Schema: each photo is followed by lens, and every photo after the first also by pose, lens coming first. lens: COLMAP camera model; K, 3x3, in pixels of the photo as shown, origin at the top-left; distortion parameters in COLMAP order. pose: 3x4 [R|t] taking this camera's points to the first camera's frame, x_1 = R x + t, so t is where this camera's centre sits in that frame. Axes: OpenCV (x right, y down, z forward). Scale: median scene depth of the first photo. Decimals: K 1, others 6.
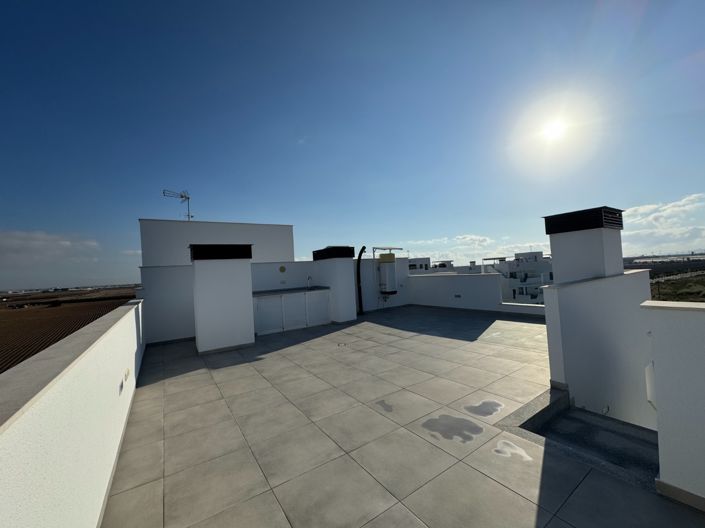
lens RADIAL K [[284.5, 0, 352.5], [0, 284.5, 264.0], [0, 0, 1]] dist [-0.001695, -0.000664]
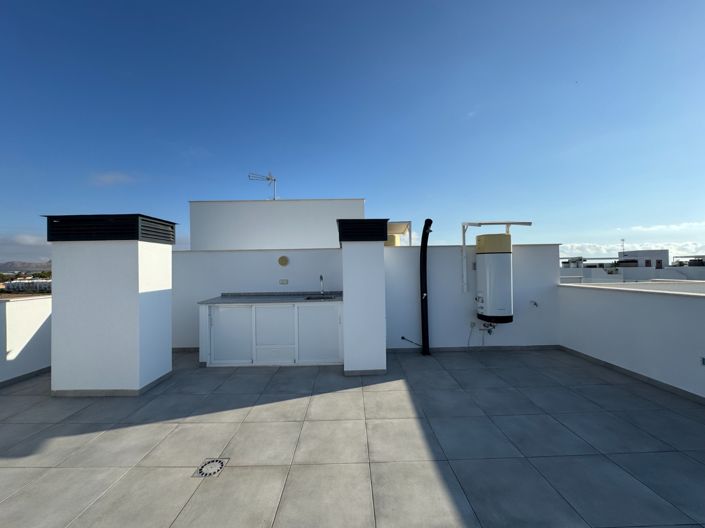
lens RADIAL K [[284.5, 0, 352.5], [0, 284.5, 264.0], [0, 0, 1]] dist [-0.001695, -0.000664]
pose [[0.833428, 0.037796, -0.551334, 0.189068], [-0.020531, 0.999087, 0.037455, -0.001150], [0.552246, -0.019897, 0.833444, 0.478099]]
